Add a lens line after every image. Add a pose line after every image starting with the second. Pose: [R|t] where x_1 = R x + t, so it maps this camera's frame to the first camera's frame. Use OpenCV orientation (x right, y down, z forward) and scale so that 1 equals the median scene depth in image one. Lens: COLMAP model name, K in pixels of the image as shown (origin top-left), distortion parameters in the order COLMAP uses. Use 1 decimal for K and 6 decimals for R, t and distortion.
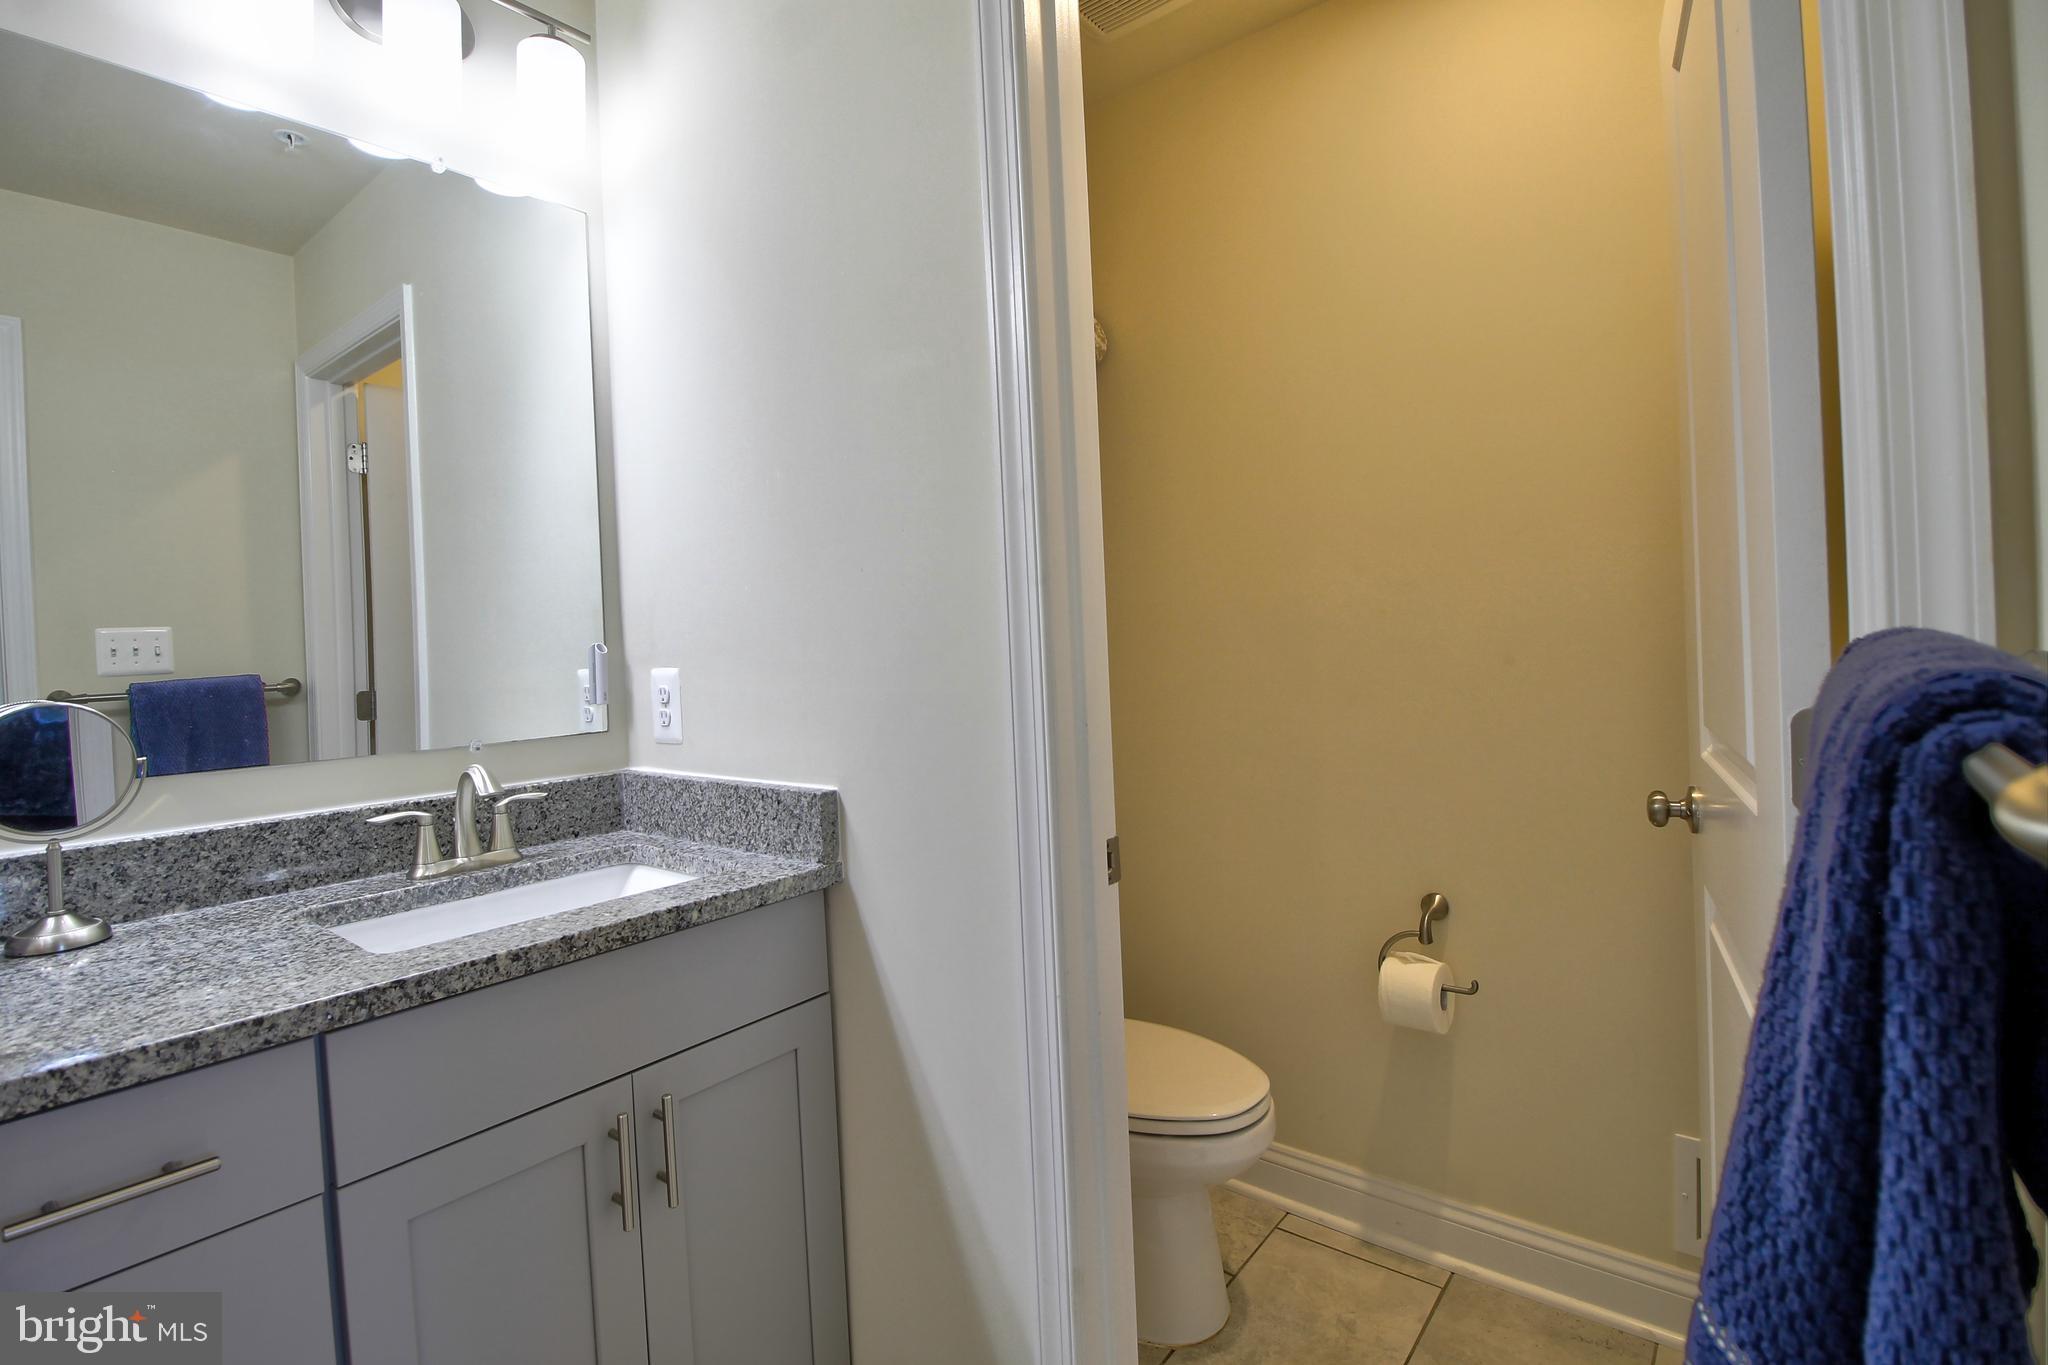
lens RADIAL K [[961.4, 0, 1027.3], [0, 961.4, 656.5], [0, 0, 1]] dist [-0.000760, -0.012250]
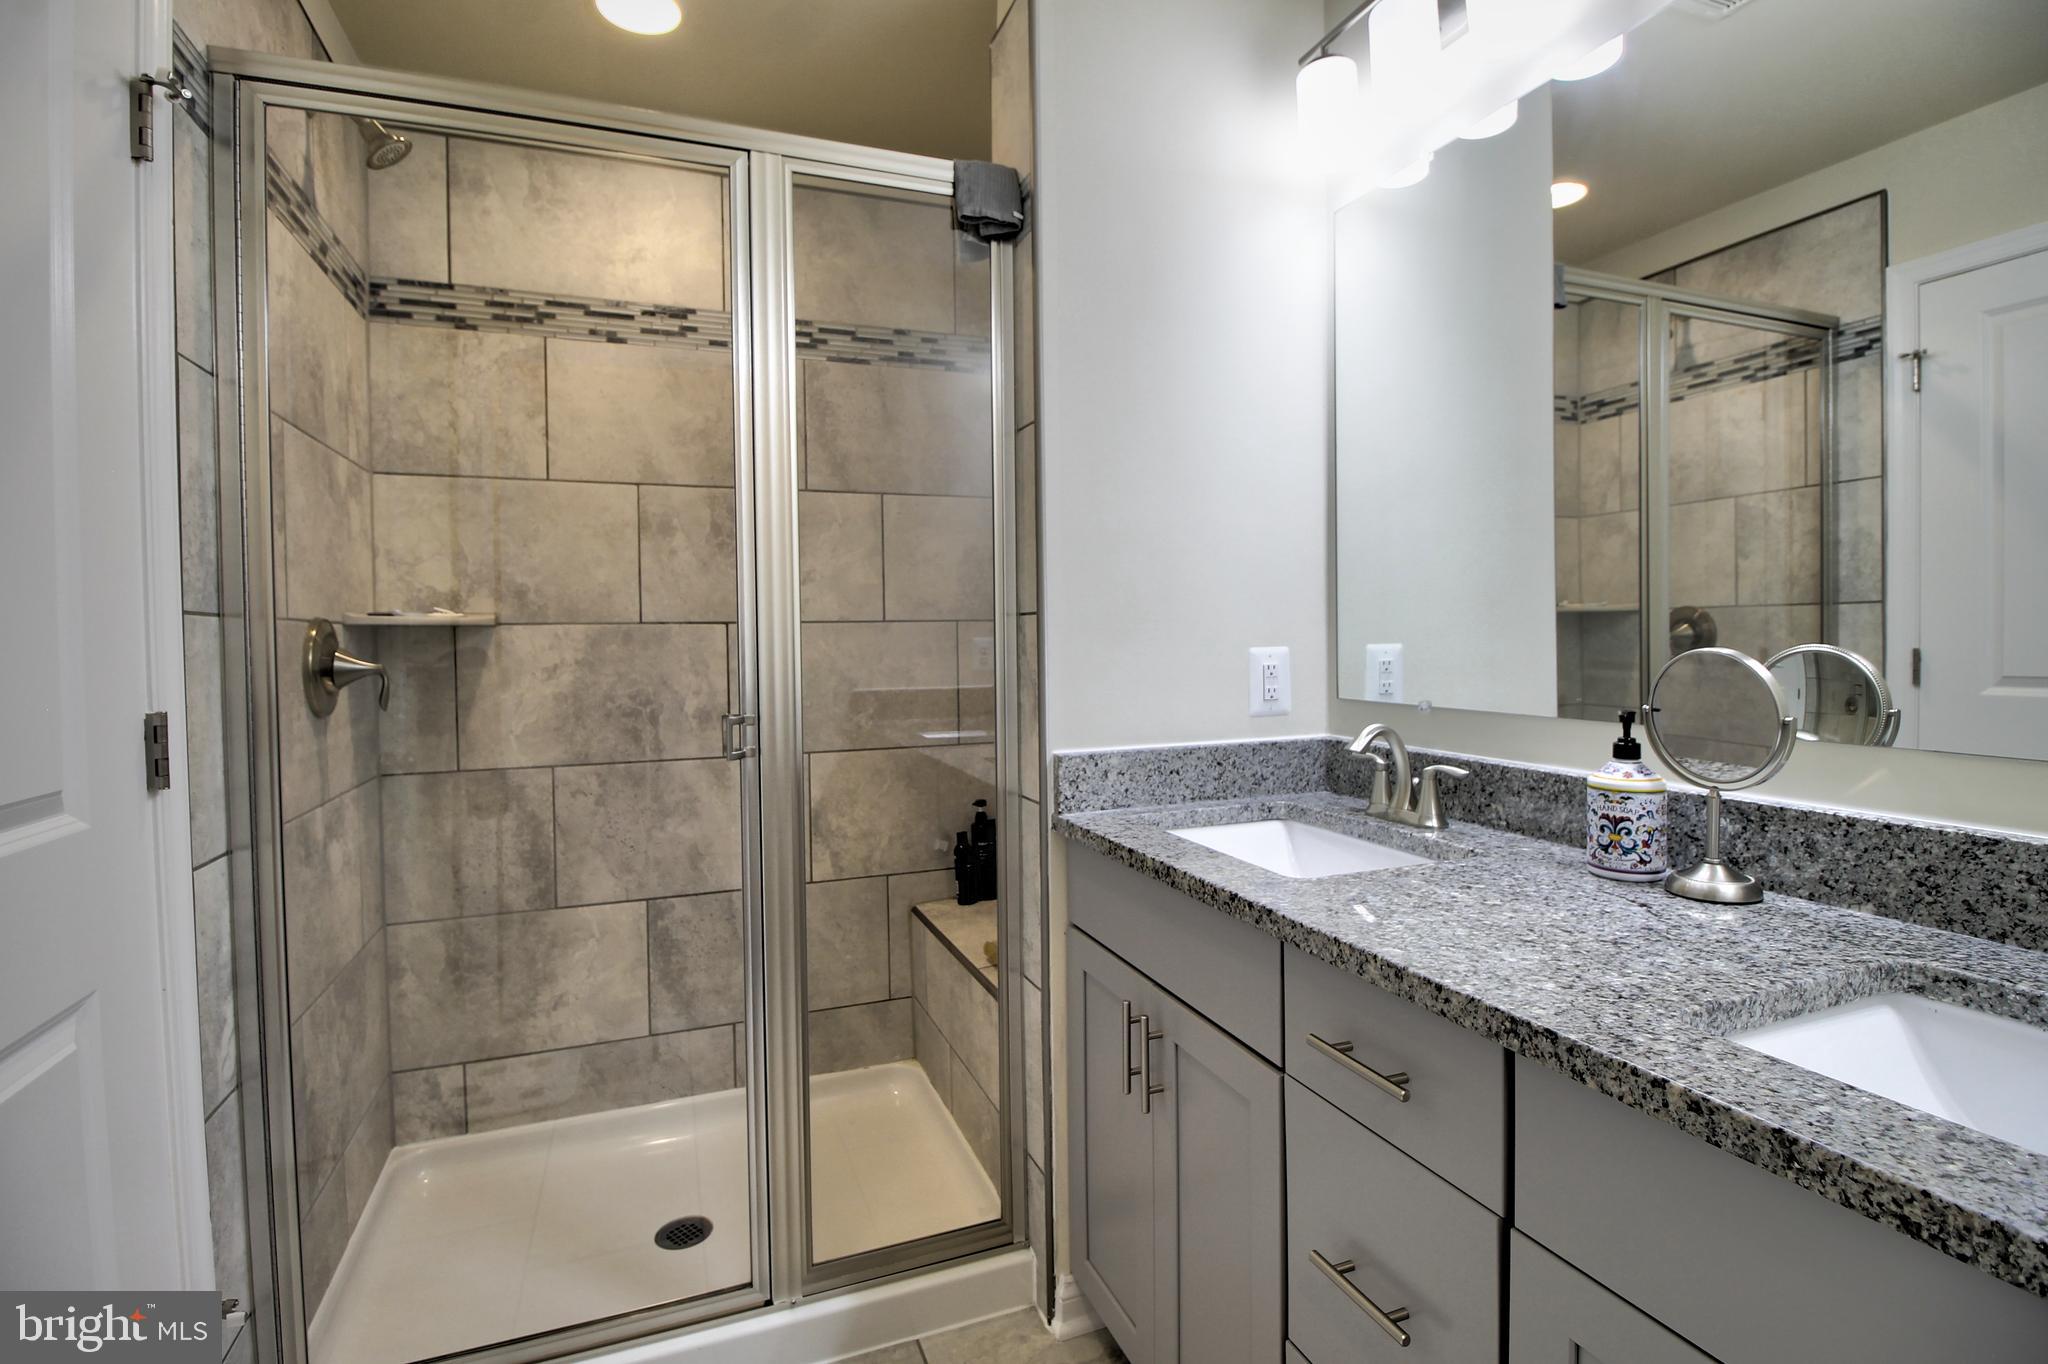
lens RADIAL K [[961.4, 0, 1027.3], [0, 961.4, 656.0], [0, 0, 1]] dist [-0.000760, -0.012250]
pose [[-0.500937, 0.068063, -0.862803, 0.166538], [0.021991, 0.997582, 0.065928, -0.022516], [0.865204, 0.014052, -0.501223, 0.796944]]
